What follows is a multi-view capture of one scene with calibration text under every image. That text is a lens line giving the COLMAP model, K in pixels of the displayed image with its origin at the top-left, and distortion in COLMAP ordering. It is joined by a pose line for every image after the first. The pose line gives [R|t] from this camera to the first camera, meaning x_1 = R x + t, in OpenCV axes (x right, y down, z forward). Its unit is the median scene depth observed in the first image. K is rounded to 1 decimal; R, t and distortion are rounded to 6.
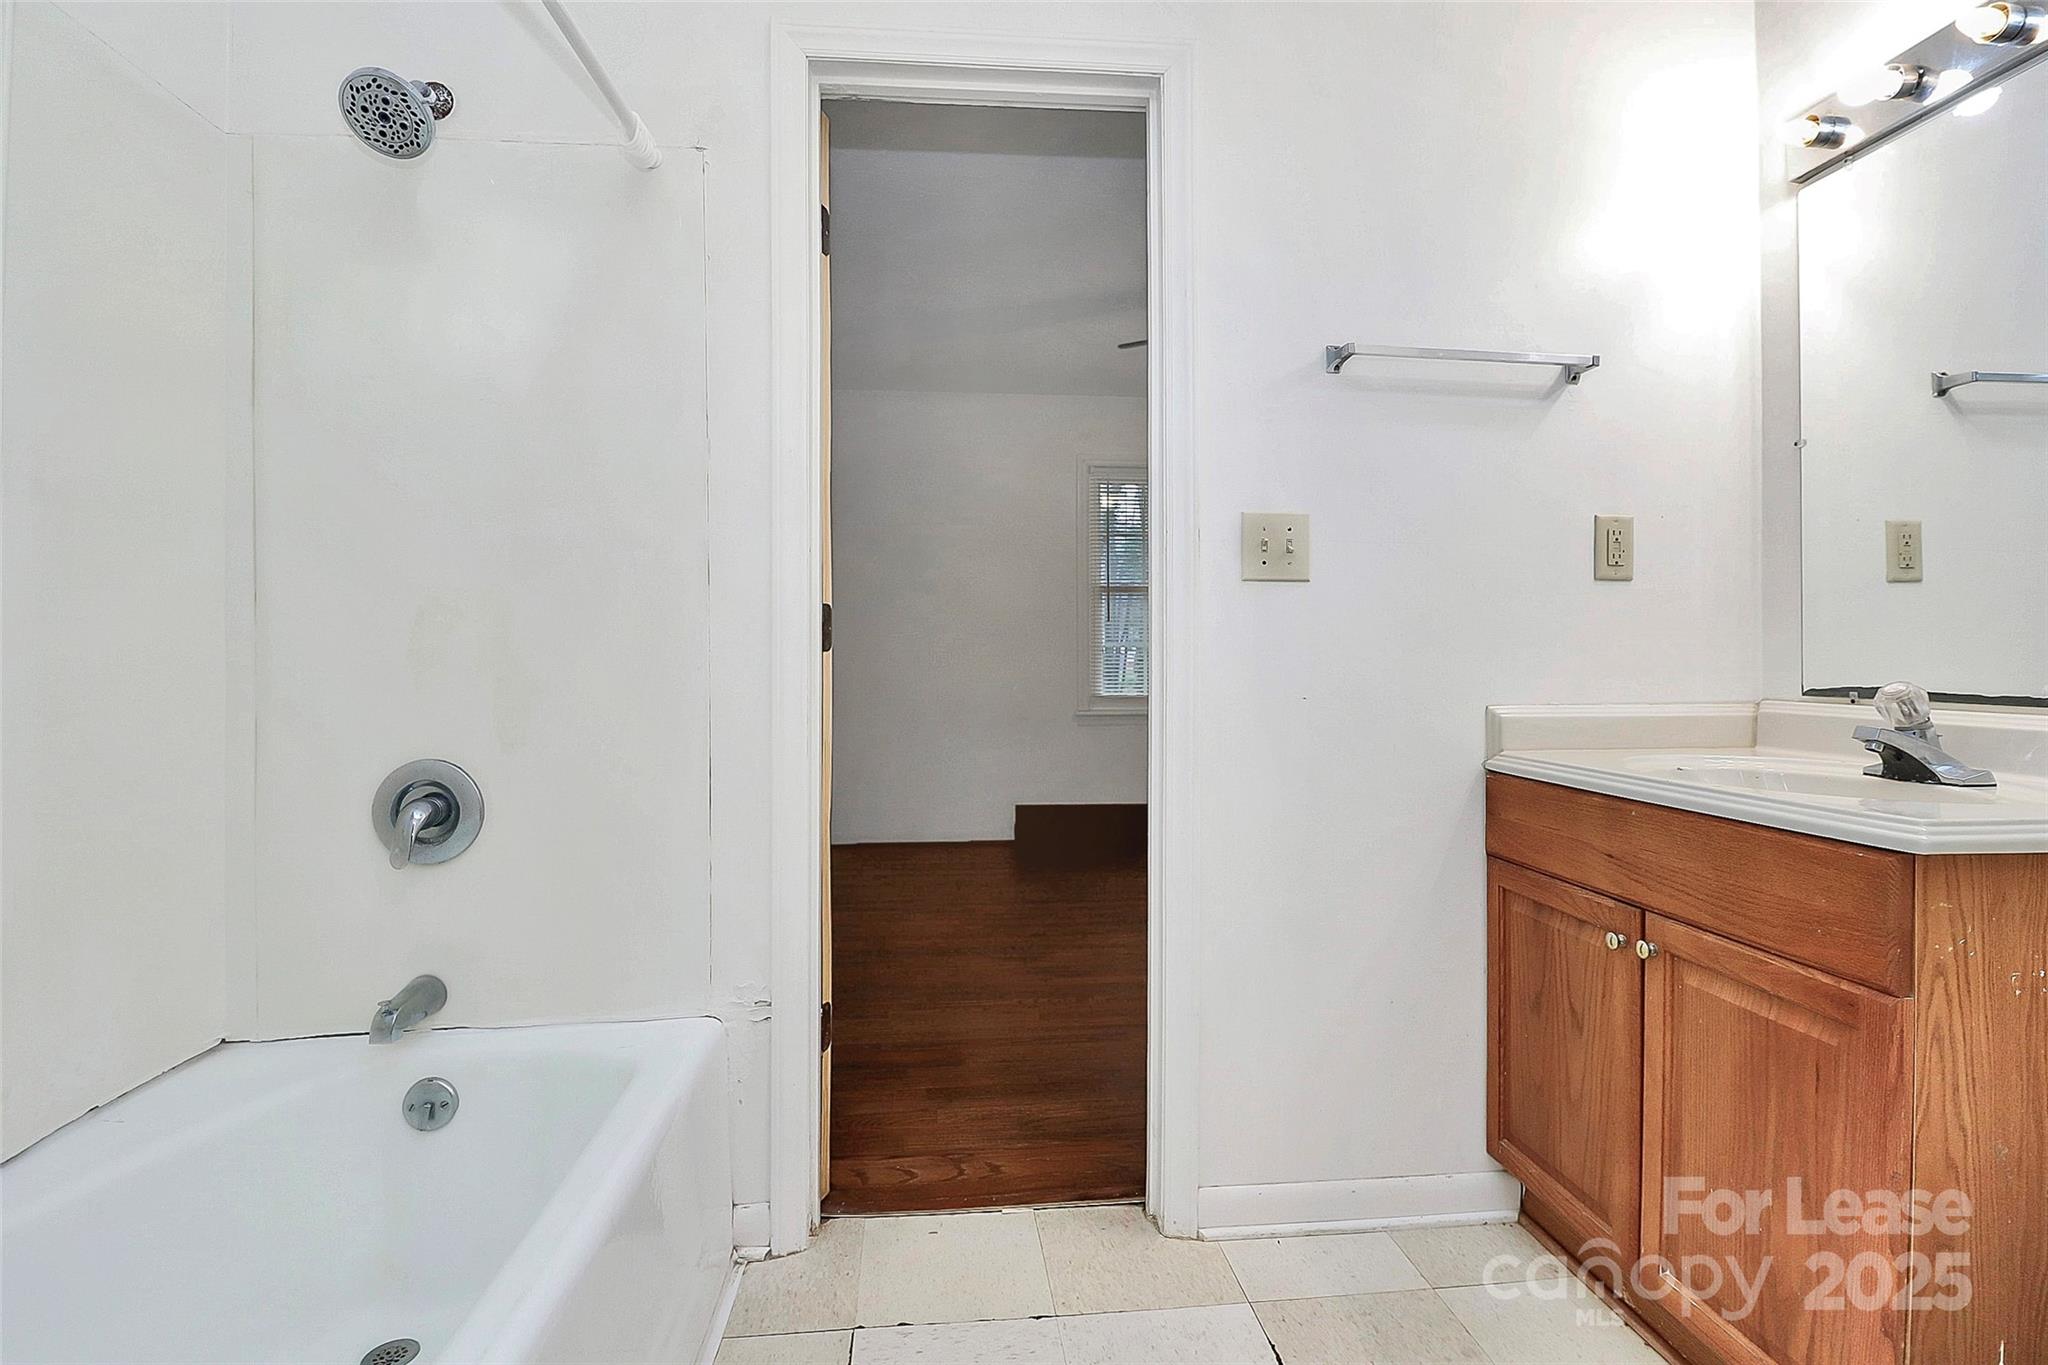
lens RADIAL K [[971.7, 0, 1025.0], [0, 971.7, 671.9], [0, 0, 1]] dist [0.002723, -0.010303]
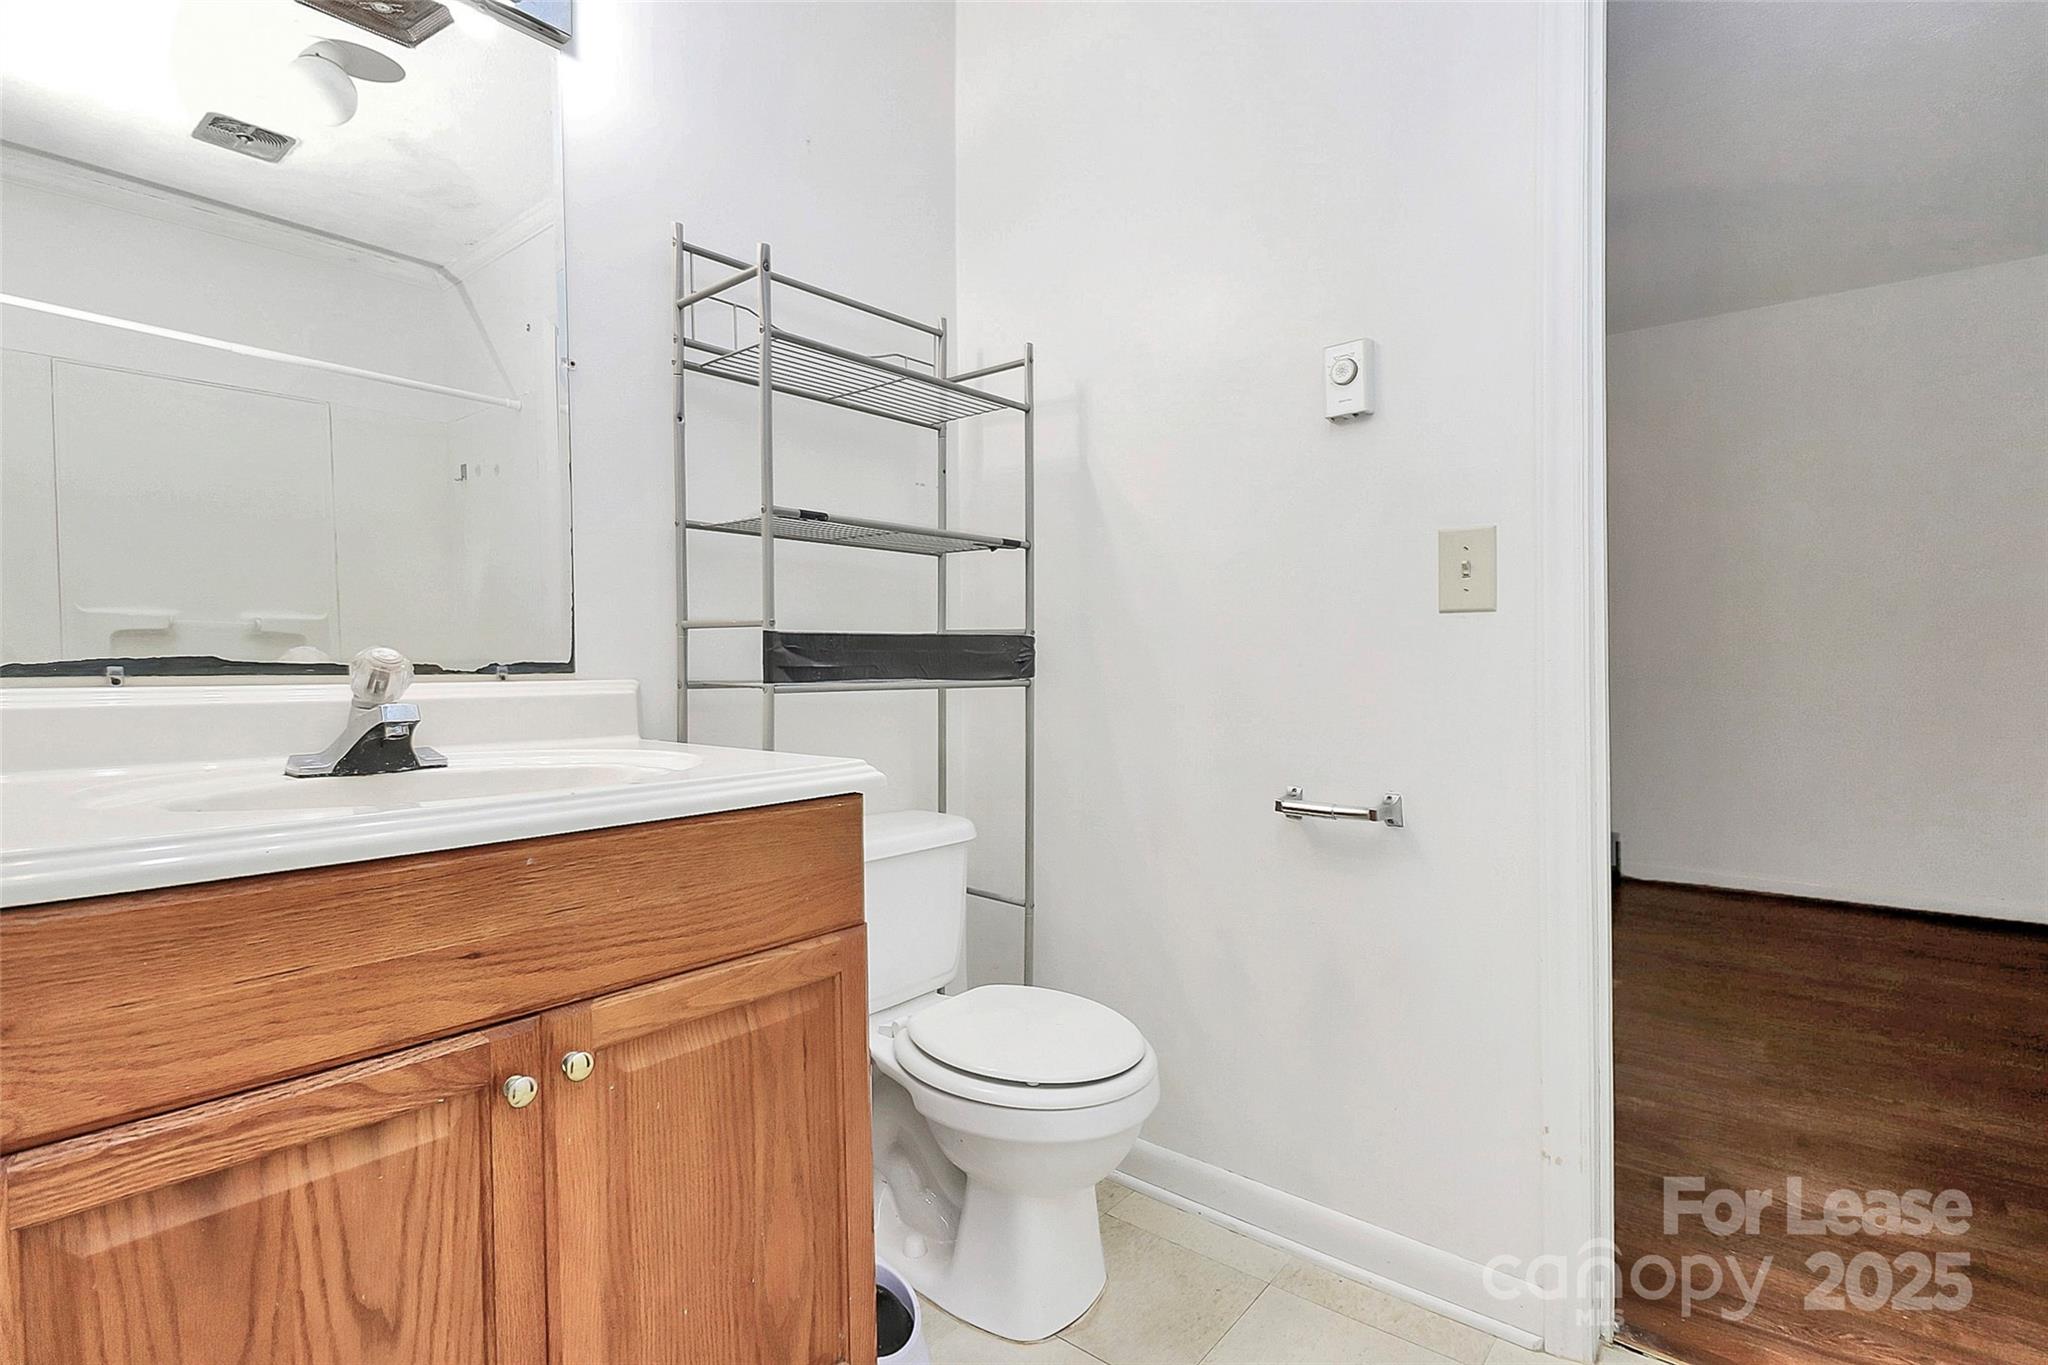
lens RADIAL K [[971.7, 0, 1023.0], [0, 971.7, 678.6], [0, 0, 1]] dist [0.002723, -0.010303]
pose [[-0.696180, -0.015646, 0.717697, -0.011126], [0.009491, 0.999474, 0.030996, 0.017067], [-0.717805, 0.028390, -0.695666, 1.167140]]
